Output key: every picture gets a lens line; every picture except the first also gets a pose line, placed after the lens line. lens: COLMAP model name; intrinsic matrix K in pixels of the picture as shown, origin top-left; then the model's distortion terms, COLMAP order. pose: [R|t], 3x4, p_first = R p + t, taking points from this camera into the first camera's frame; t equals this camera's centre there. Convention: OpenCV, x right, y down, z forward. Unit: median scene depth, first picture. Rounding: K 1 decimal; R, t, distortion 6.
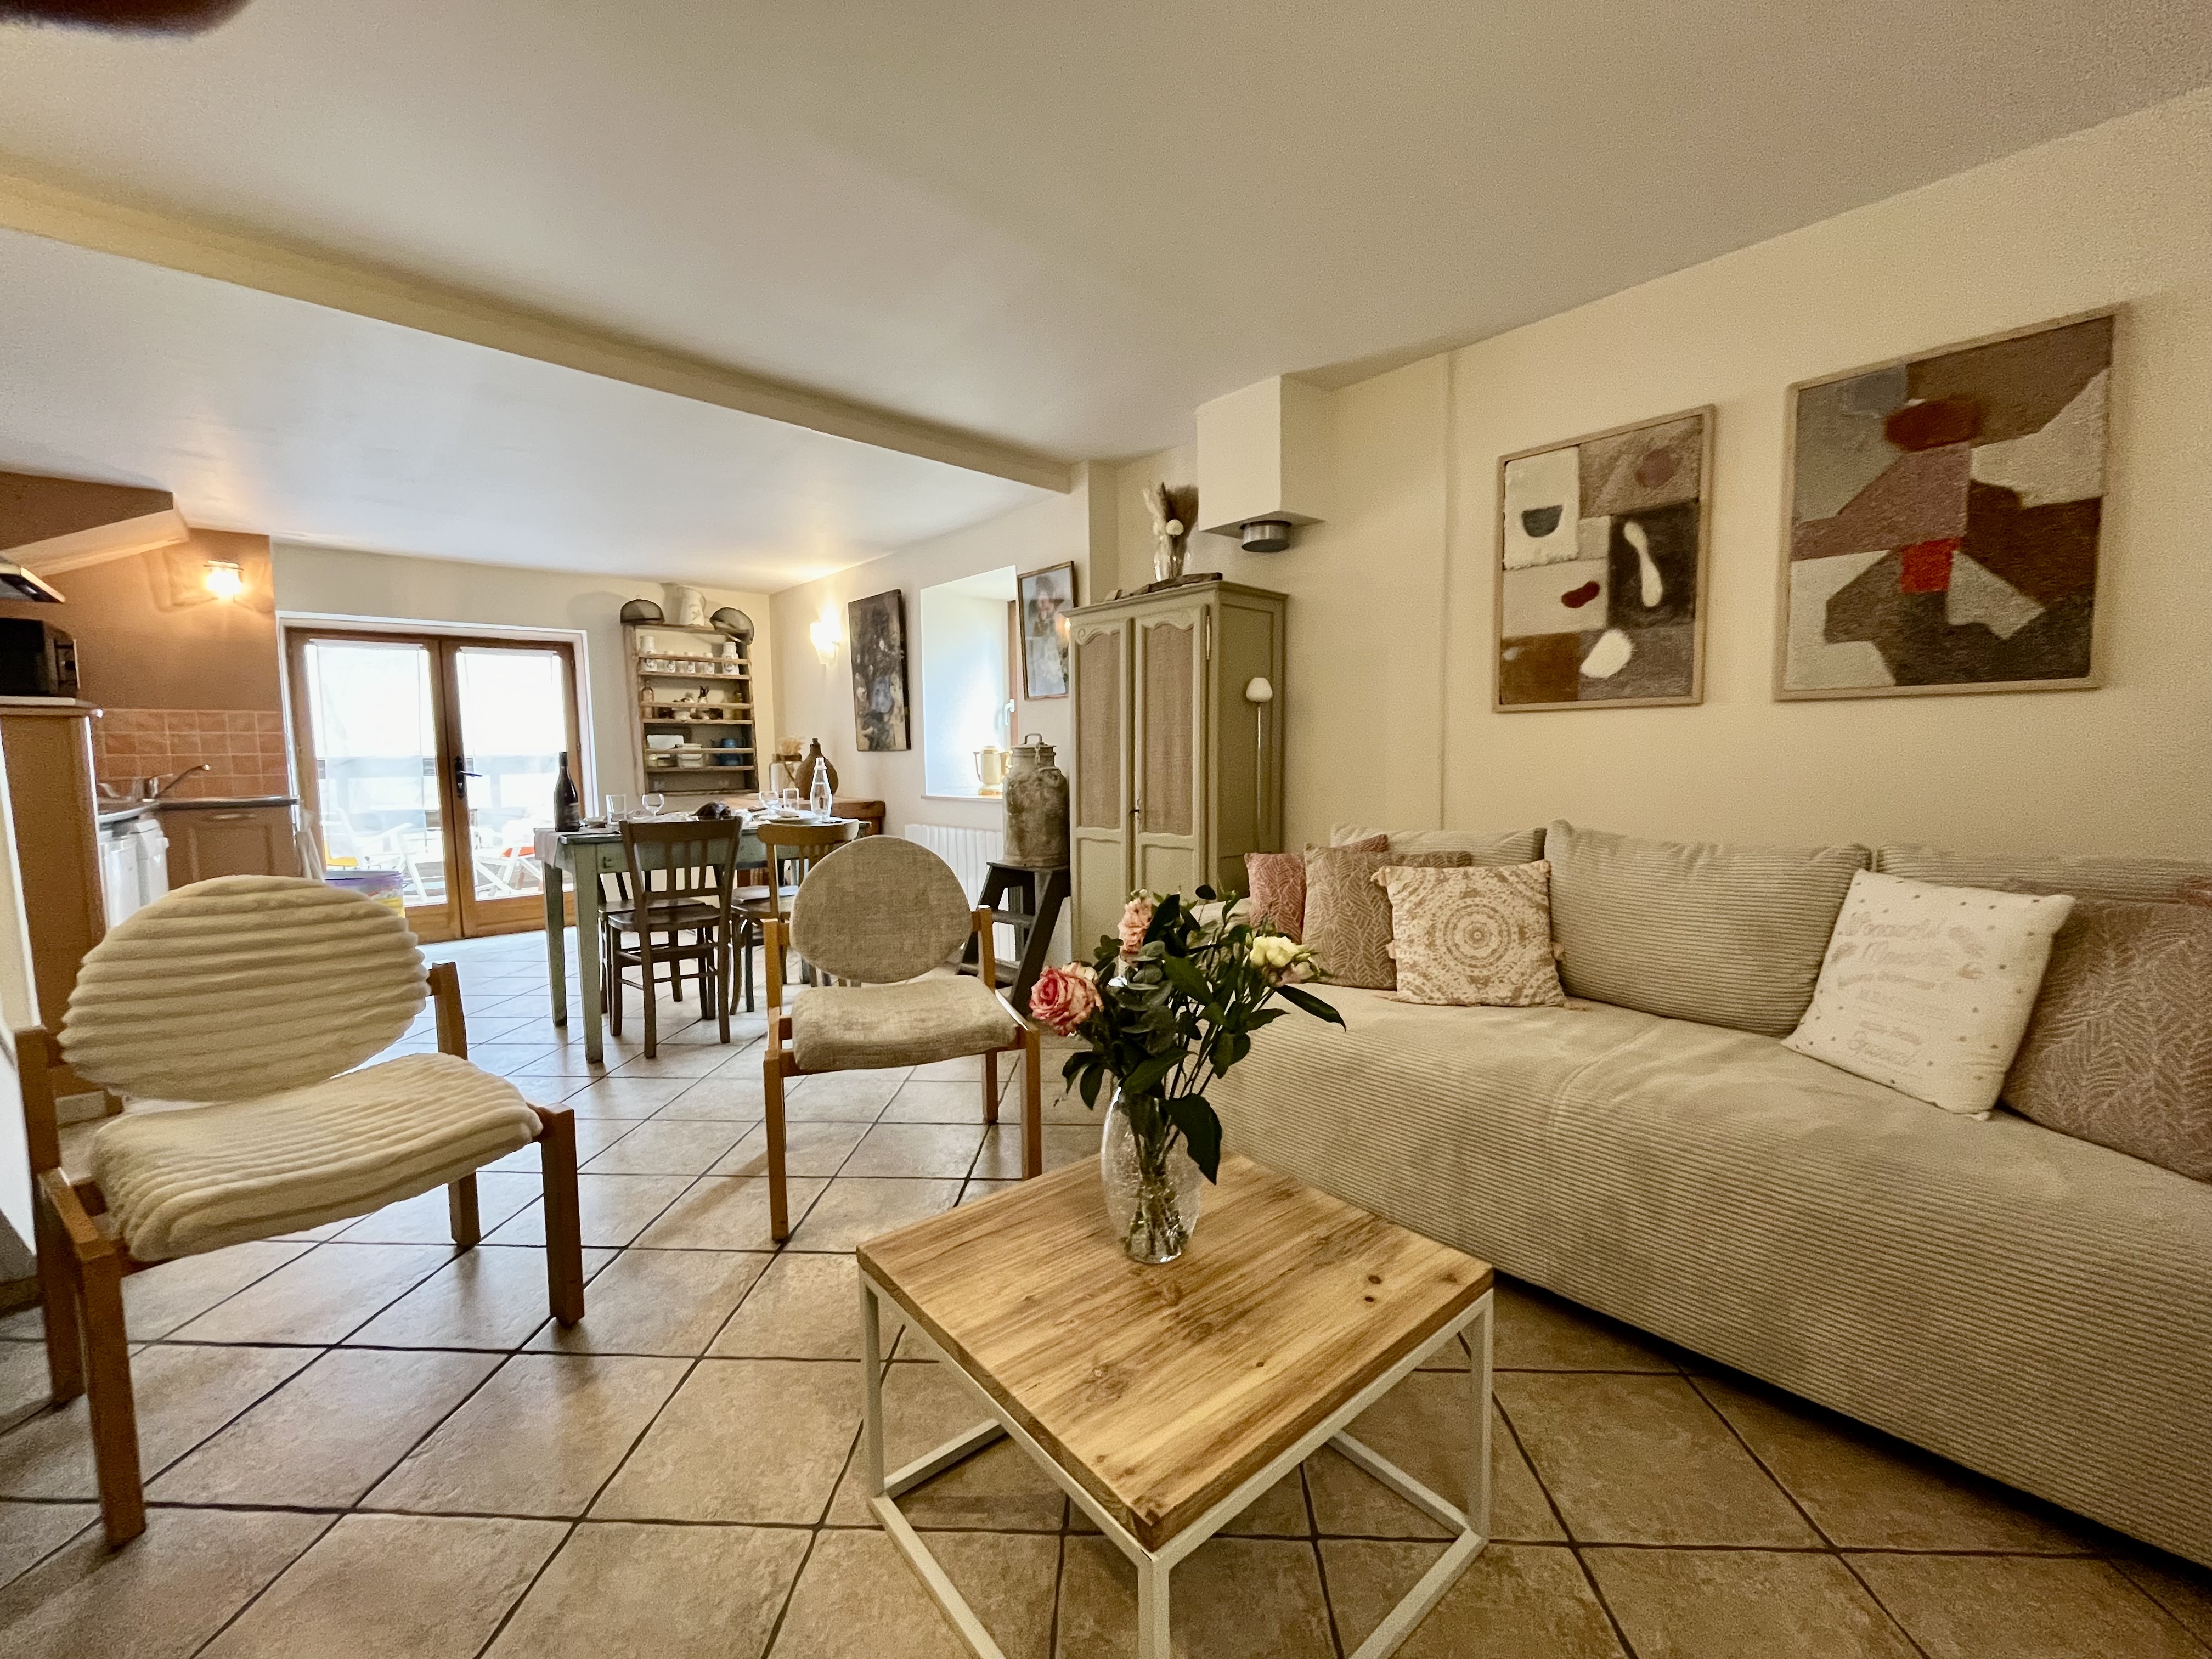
lens RADIAL K [[900.7, 0, 1104.5], [0, 900.7, 827.3], [0, 0, 1]] dist [-0.012816, -0.000011]
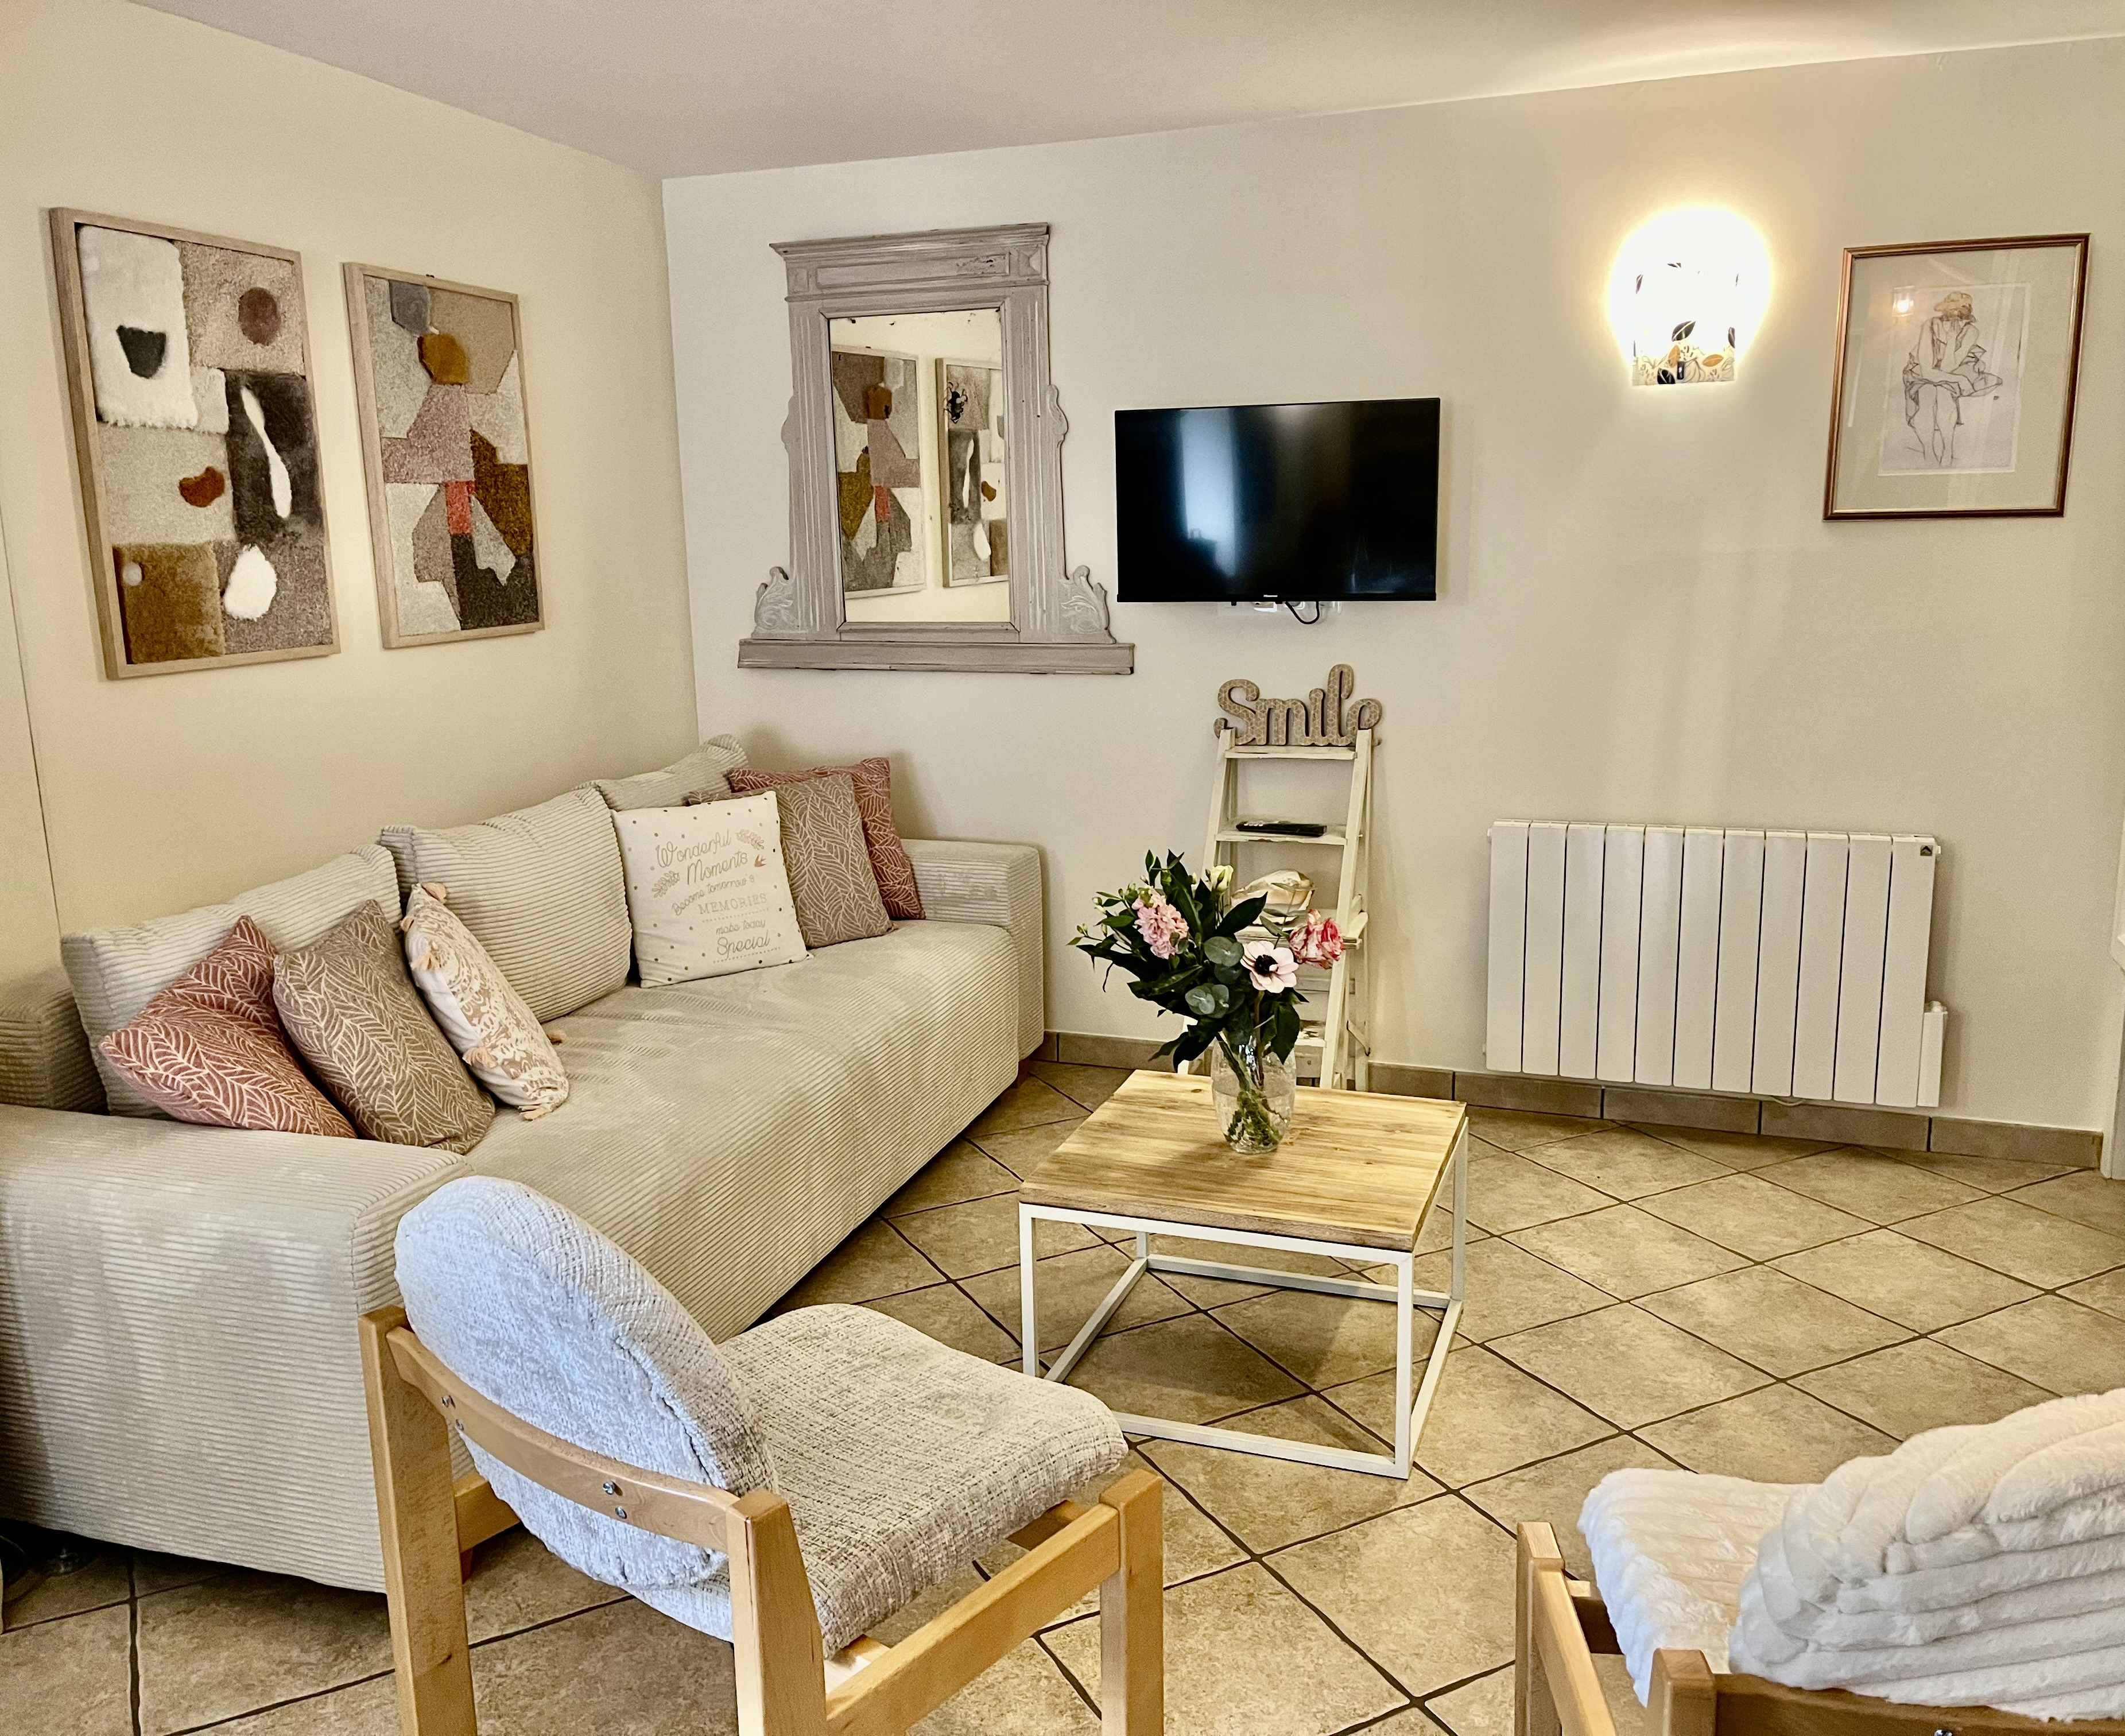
lens RADIAL K [[1763.0, 0, 1061.2], [0, 1763.0, 870.3], [0, 0, 1]] dist [0.042926, -0.021924]
pose [[-0.514991, -0.151069, 0.843779, -0.929747], [0.091071, 0.969134, 0.229096, -0.243219], [-0.852344, 0.194826, -0.485338, 1.211613]]
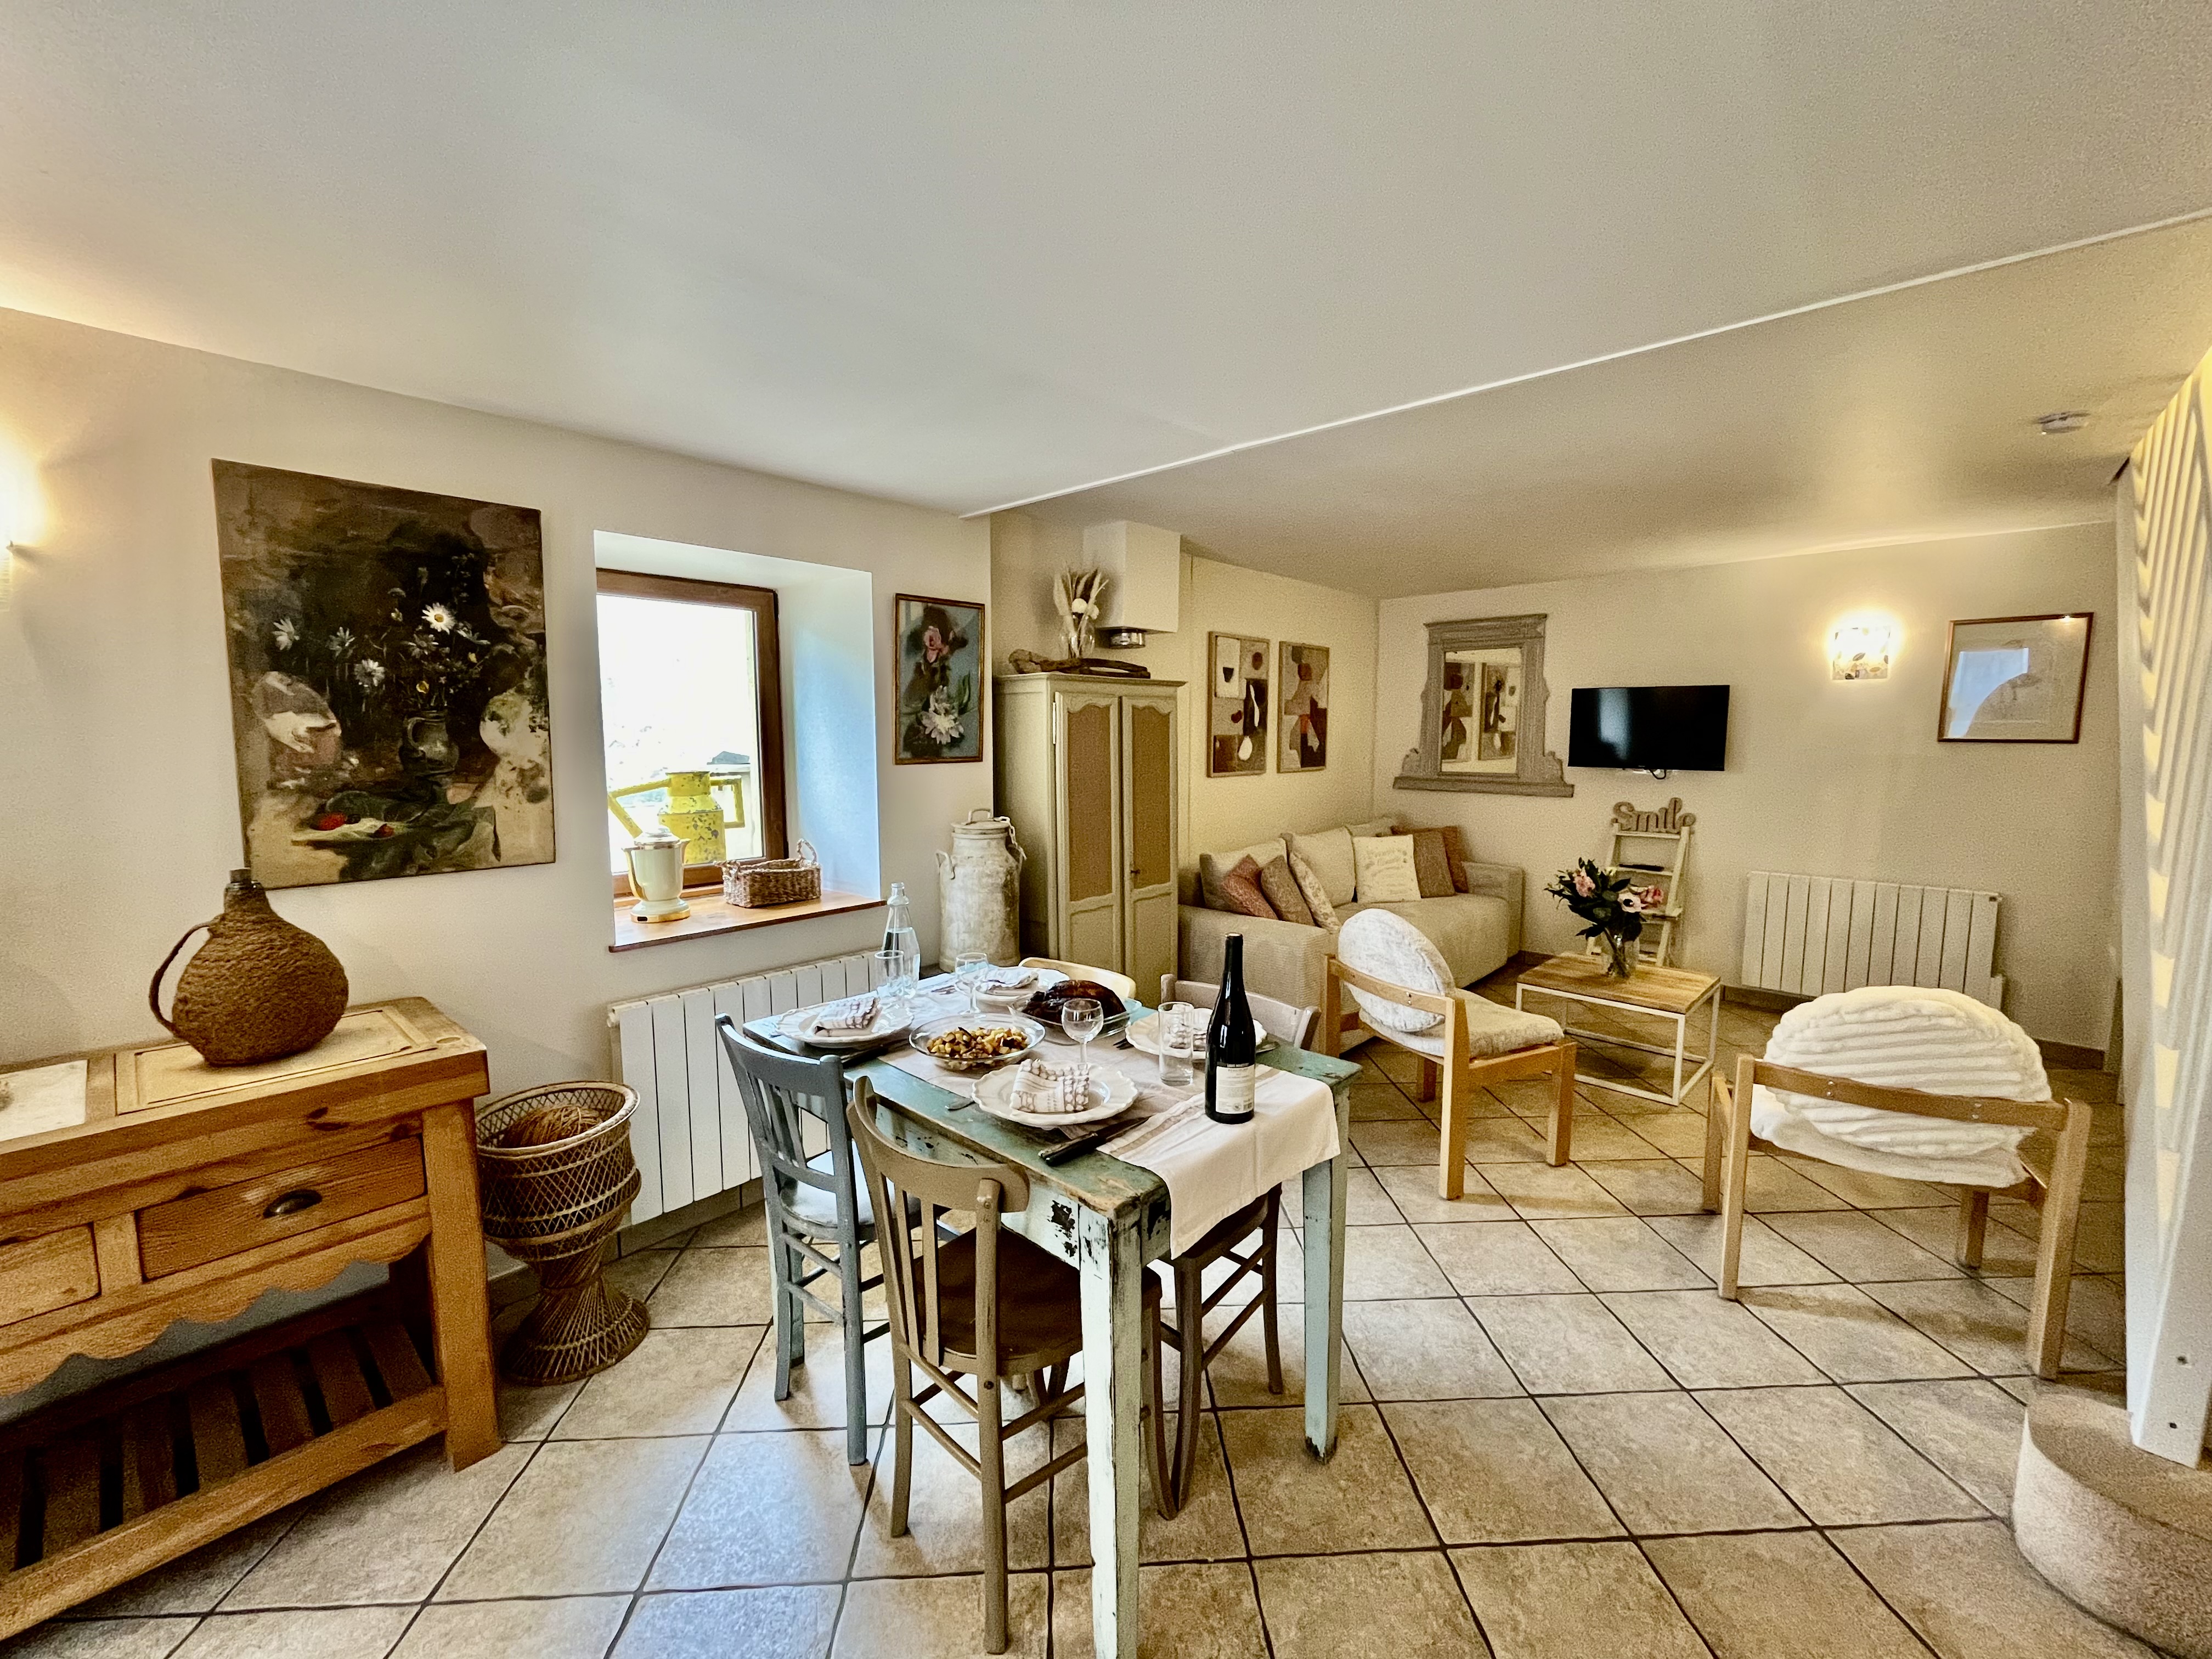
lens RADIAL K [[900.7, 0, 1091.5], [0, 900.7, 822.3], [0, 0, 1]] dist [-0.012816, -0.000011]
pose [[-0.098518, -0.095171, 0.990574, -1.456971], [0.079577, 0.991475, 0.103172, -0.273452], [-0.991948, 0.088992, -0.090105, 1.591195]]
